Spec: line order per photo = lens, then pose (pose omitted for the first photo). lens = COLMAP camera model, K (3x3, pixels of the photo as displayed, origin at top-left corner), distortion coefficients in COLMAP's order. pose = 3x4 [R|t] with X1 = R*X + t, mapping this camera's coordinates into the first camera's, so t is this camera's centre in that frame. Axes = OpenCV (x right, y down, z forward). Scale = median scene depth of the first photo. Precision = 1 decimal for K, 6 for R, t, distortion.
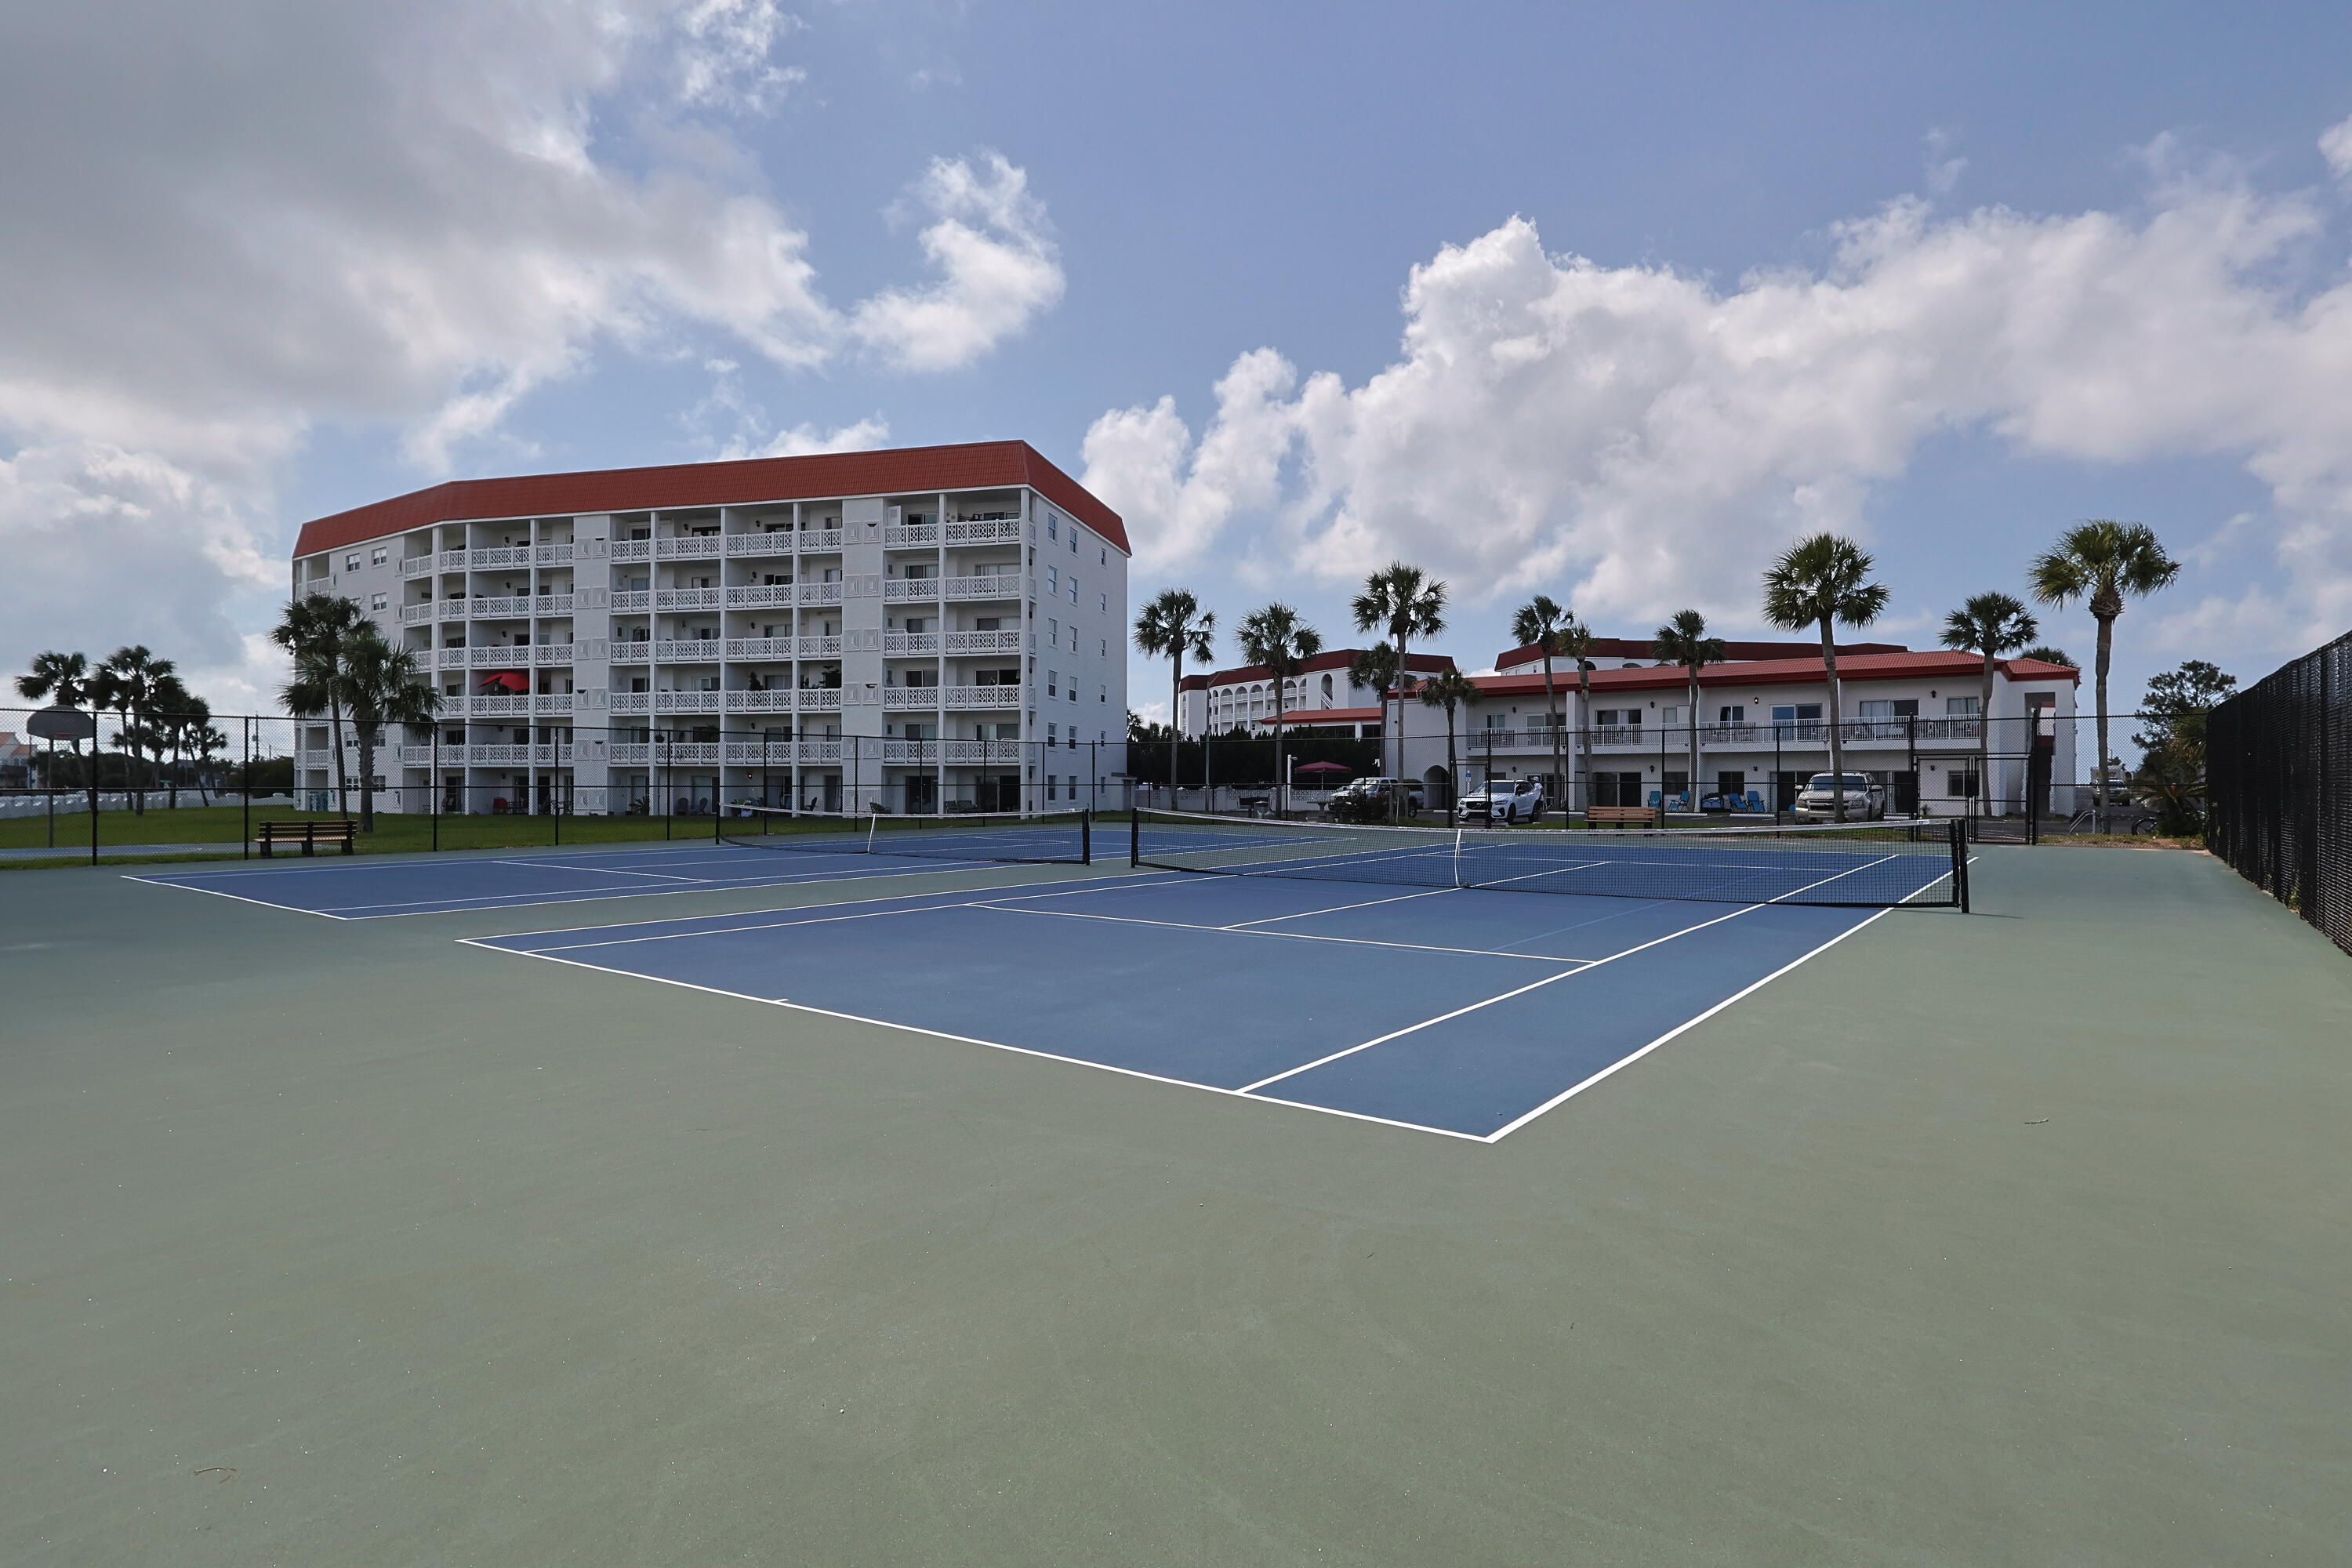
lens RADIAL K [[1214.2, 0, 1176.0], [0, 1214.2, 784.0], [0, 0, 1]] dist [0.002937, 0.000334]
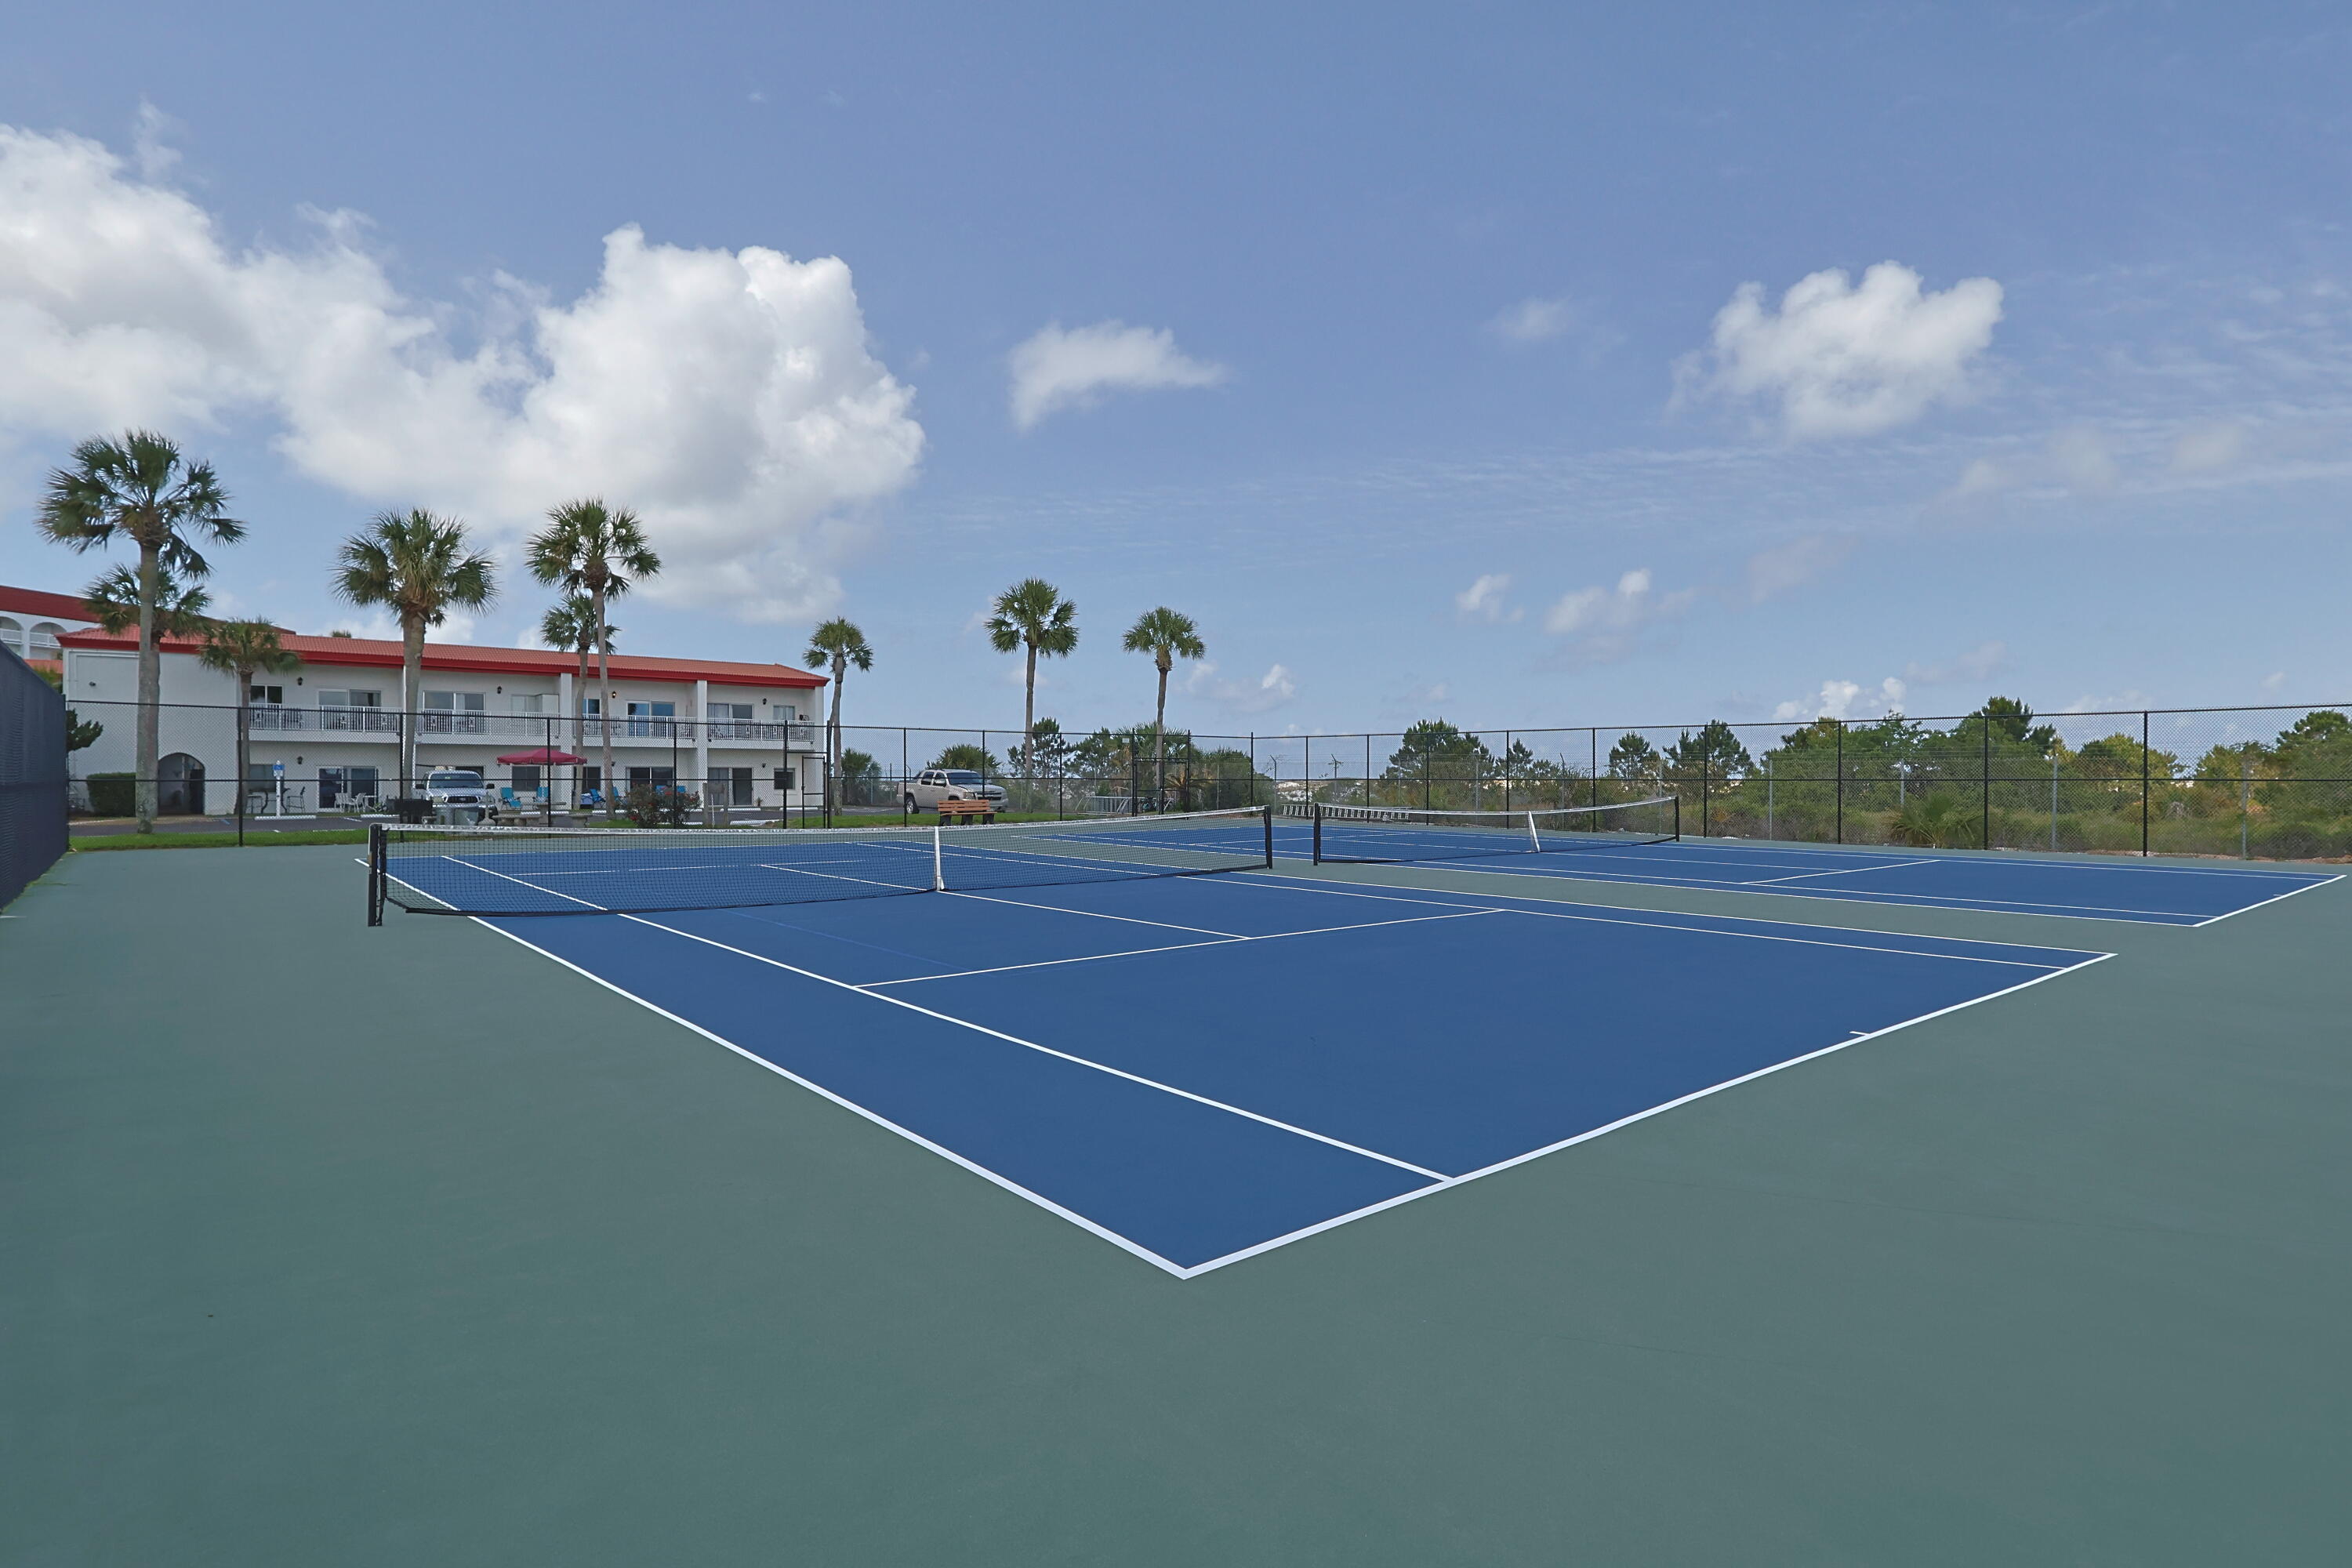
lens RADIAL K [[1214.2, 0, 1176.0], [0, 1214.2, 784.0], [0, 0, 1]] dist [0.002937, 0.000334]
pose [[0.227825, -0.005516, 0.973686, -0.375727], [0.000375, 0.999984, 0.005578, -0.001142], [-0.973702, -0.000905, 0.227824, 0.327840]]
